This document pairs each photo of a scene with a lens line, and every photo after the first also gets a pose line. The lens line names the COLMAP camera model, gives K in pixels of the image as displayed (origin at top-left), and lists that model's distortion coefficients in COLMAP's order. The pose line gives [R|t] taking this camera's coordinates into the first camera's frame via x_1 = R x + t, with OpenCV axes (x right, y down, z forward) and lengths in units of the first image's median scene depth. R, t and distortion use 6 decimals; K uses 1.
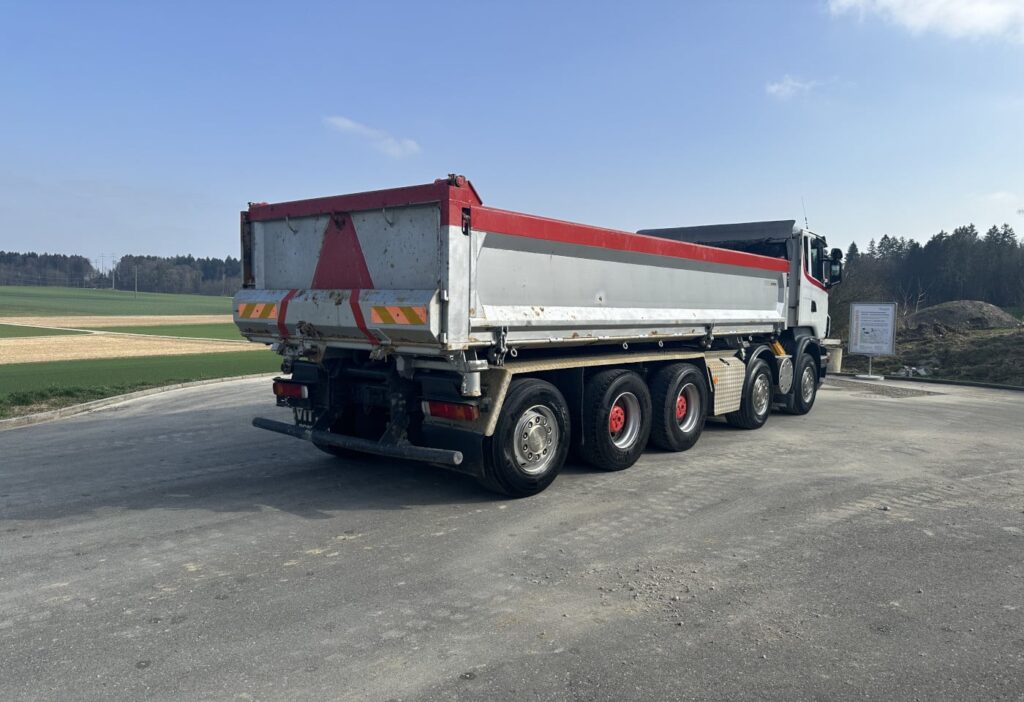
lens RADIAL K [[735.6, 0, 508.6], [0, 735.6, 349.3], [0, 0, 1]] dist [0.066913, -0.094346]
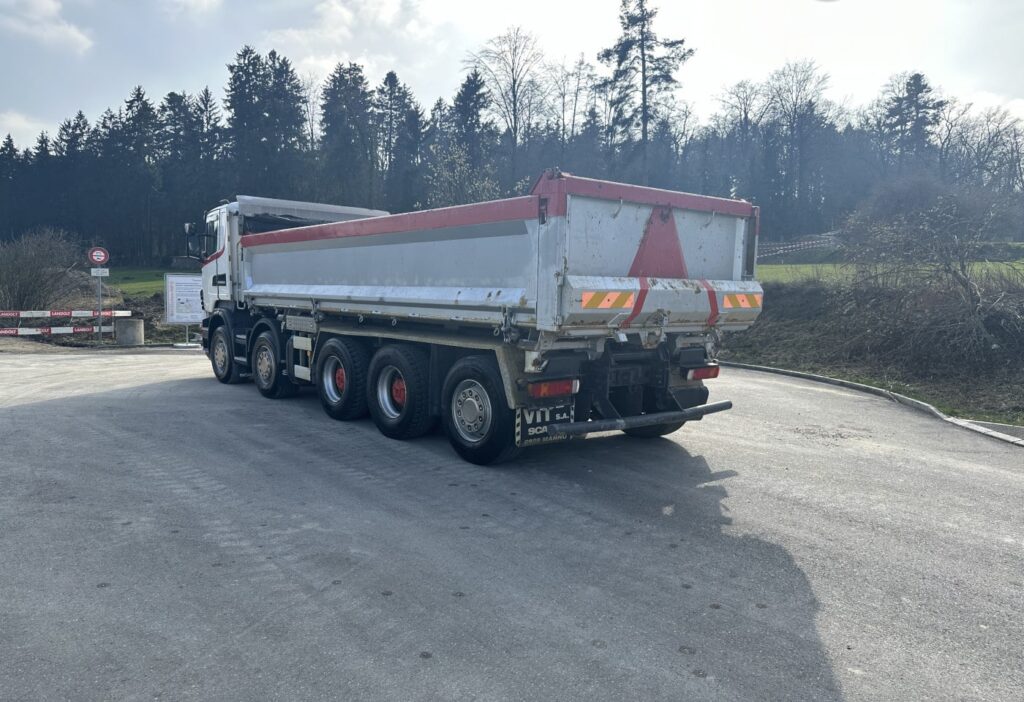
lens RADIAL K [[735.6, 0, 508.6], [0, 735.6, 349.3], [0, 0, 1]] dist [0.066913, -0.094346]
pose [[0.193748, -0.092266, 0.976703, -1.296069], [0.042918, 0.995412, 0.085520, -0.077257], [-0.980112, 0.025349, 0.196819, 0.983074]]
